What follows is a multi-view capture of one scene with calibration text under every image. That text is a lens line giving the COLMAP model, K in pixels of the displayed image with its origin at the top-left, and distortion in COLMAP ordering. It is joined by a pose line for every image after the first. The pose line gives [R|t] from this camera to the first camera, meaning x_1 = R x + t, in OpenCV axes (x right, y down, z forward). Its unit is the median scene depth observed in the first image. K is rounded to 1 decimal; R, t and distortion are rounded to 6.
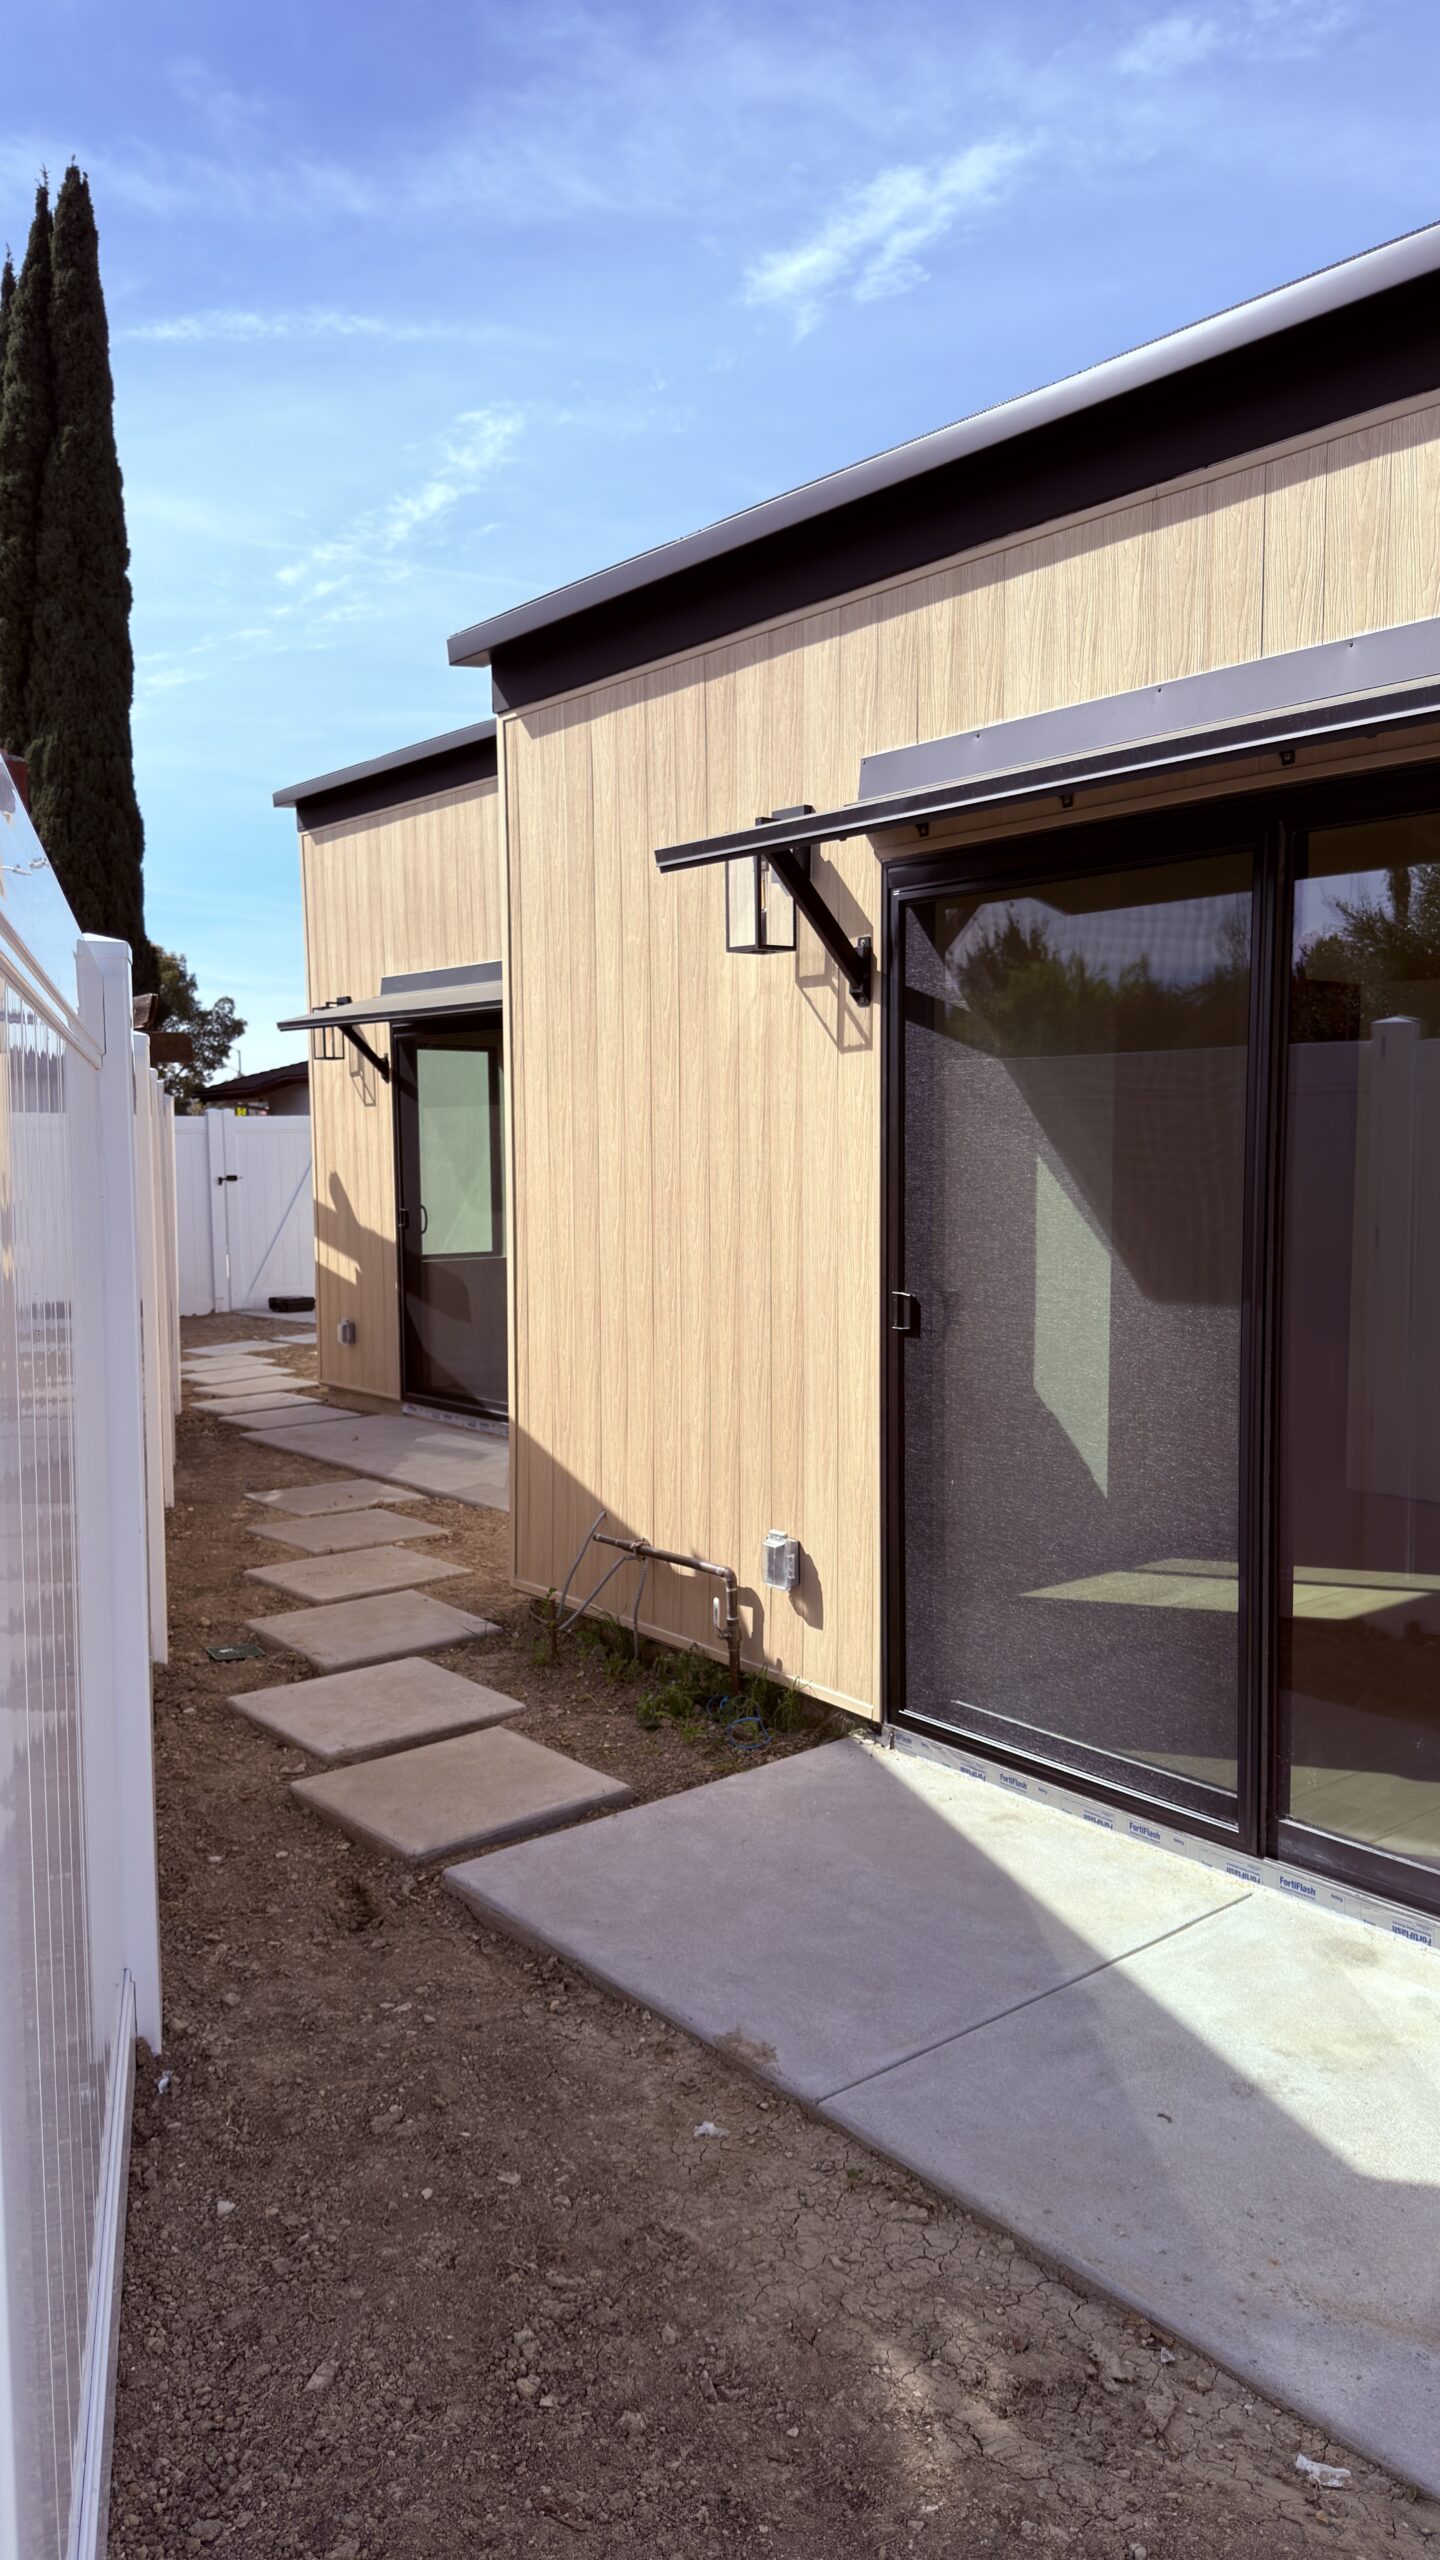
lens RADIAL K [[1757.1, 0, 720.0], [0, 1757.1, 1280.0], [0, 0, 1]] dist [0.162637, -0.321658]
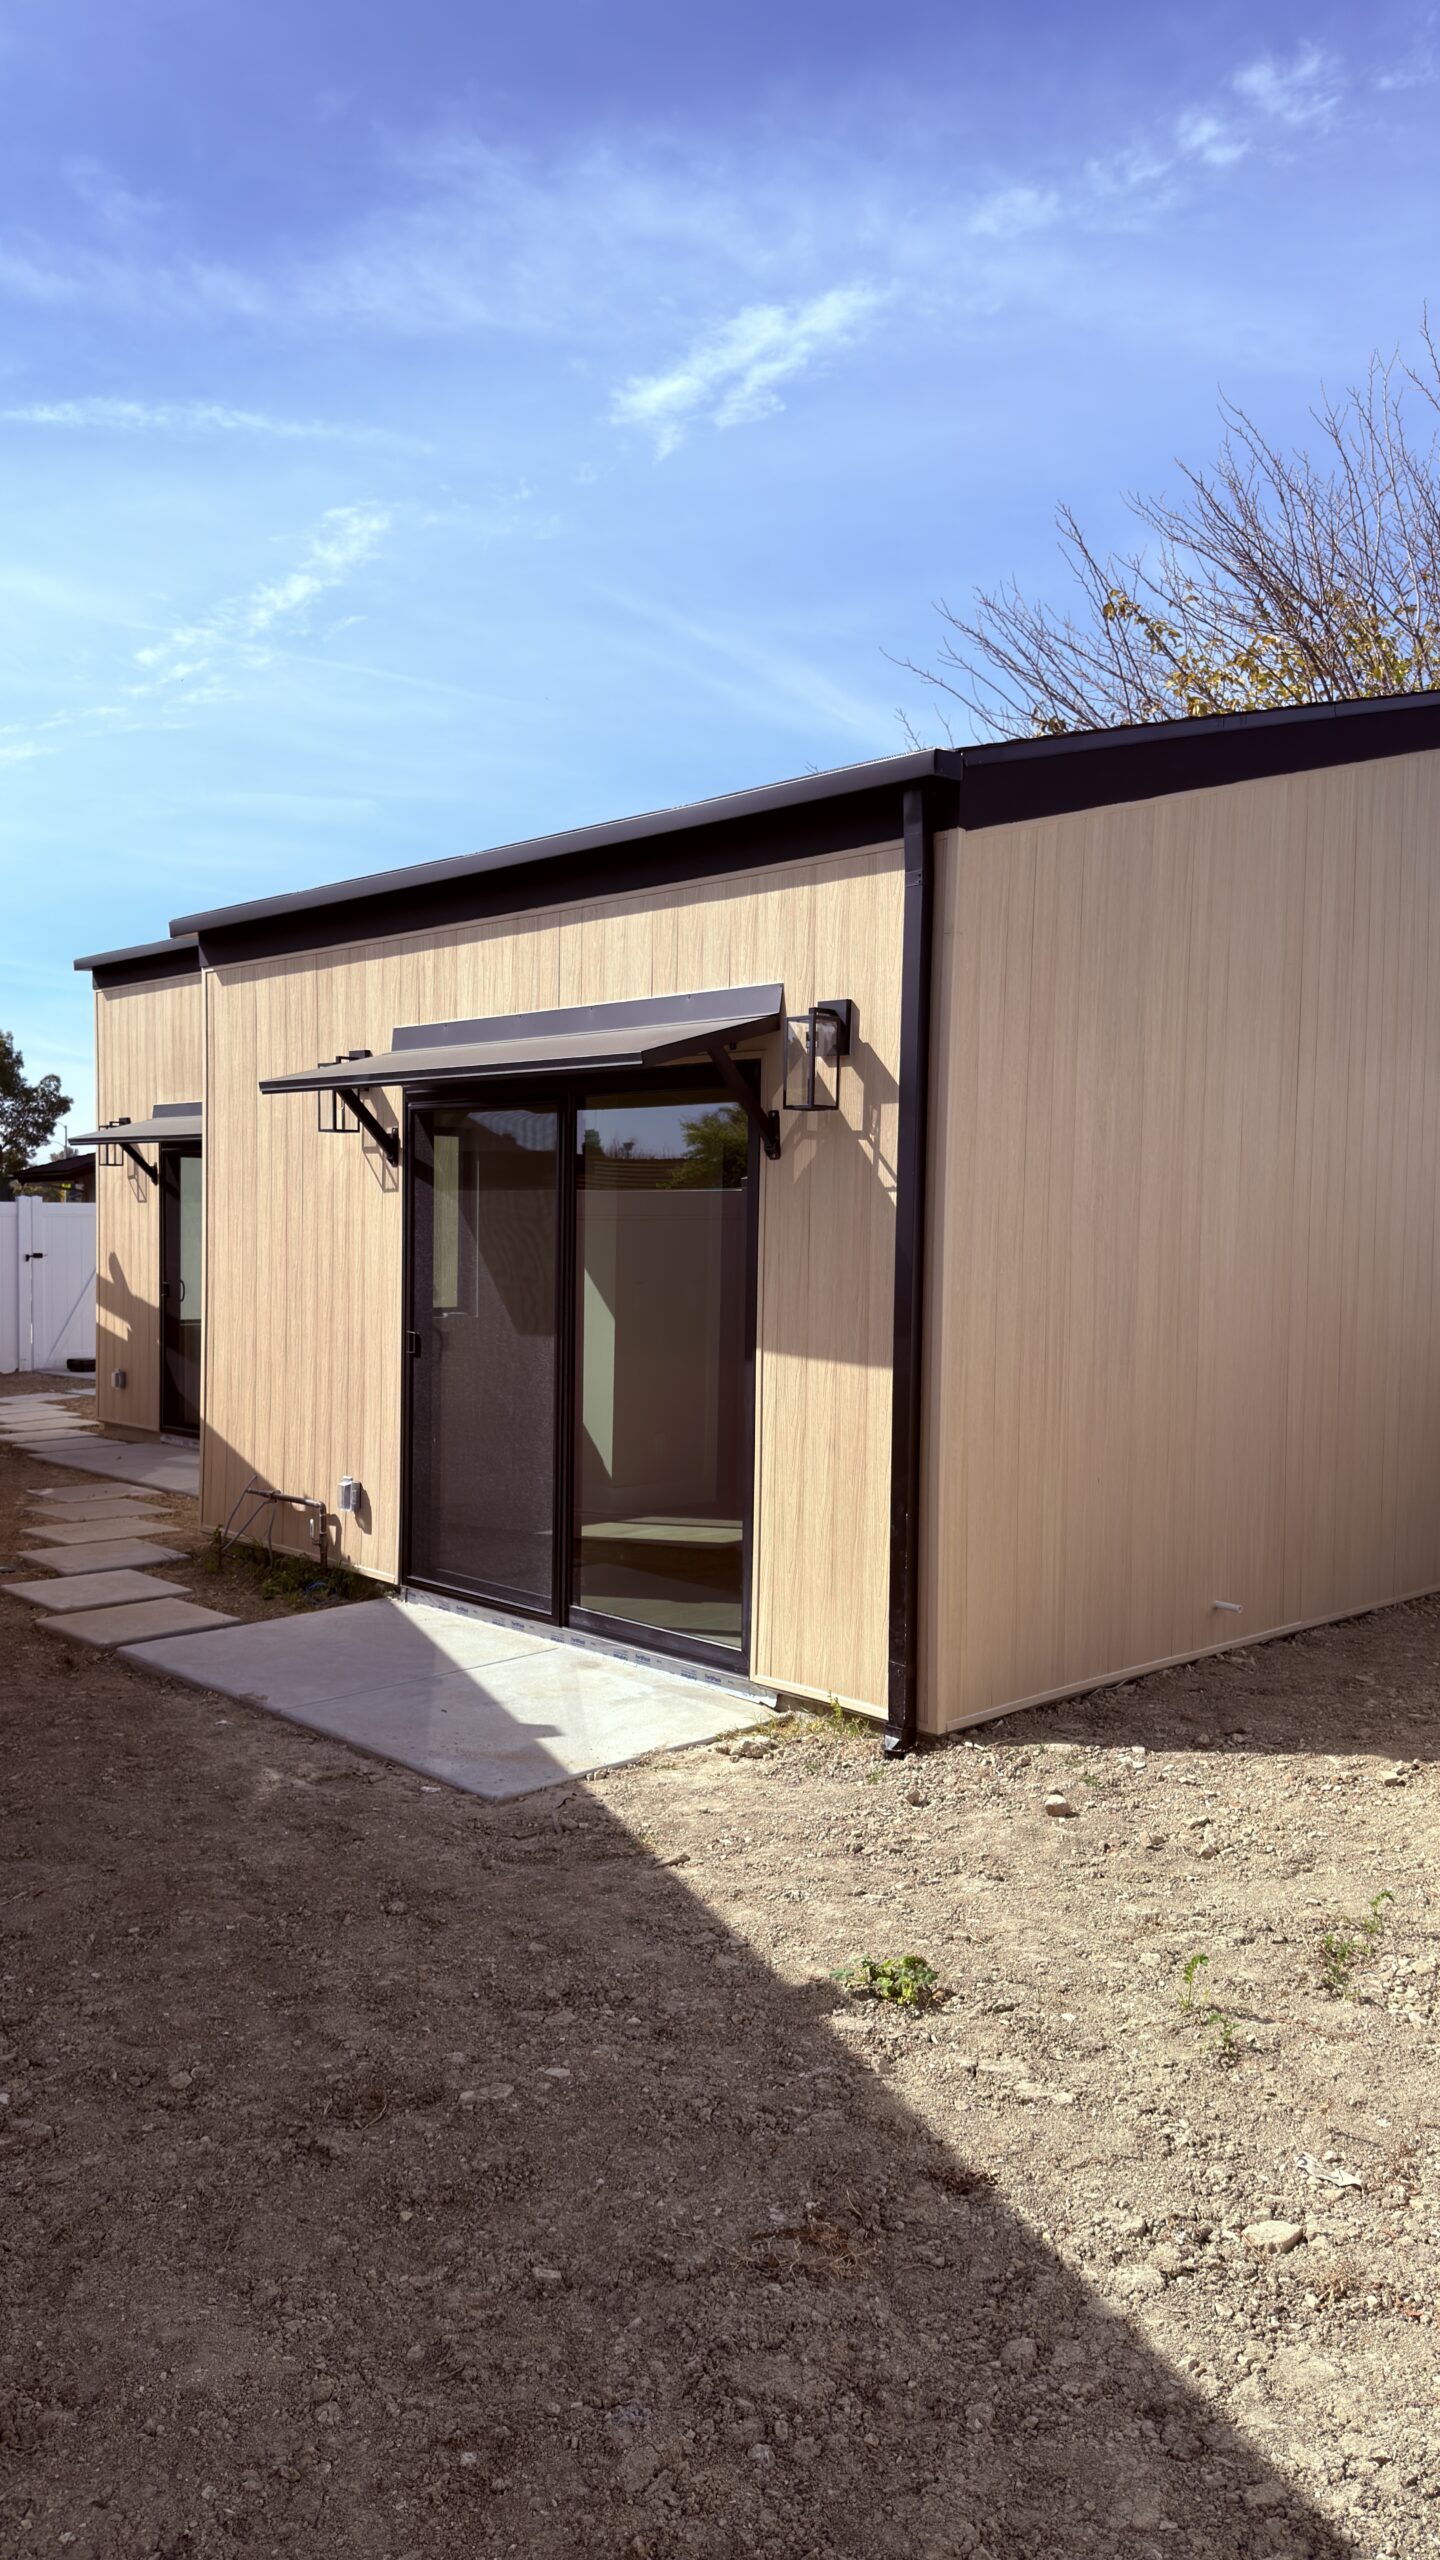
lens RADIAL K [[1757.1, 0, 720.0], [0, 1757.1, 1280.0], [0, 0, 1]] dist [0.162637, -0.321658]
pose [[0.995915, 0.018260, 0.088433, 0.219834], [-0.013928, 0.998684, -0.049362, 0.033357], [-0.089218, 0.047929, 0.994858, -0.665843]]
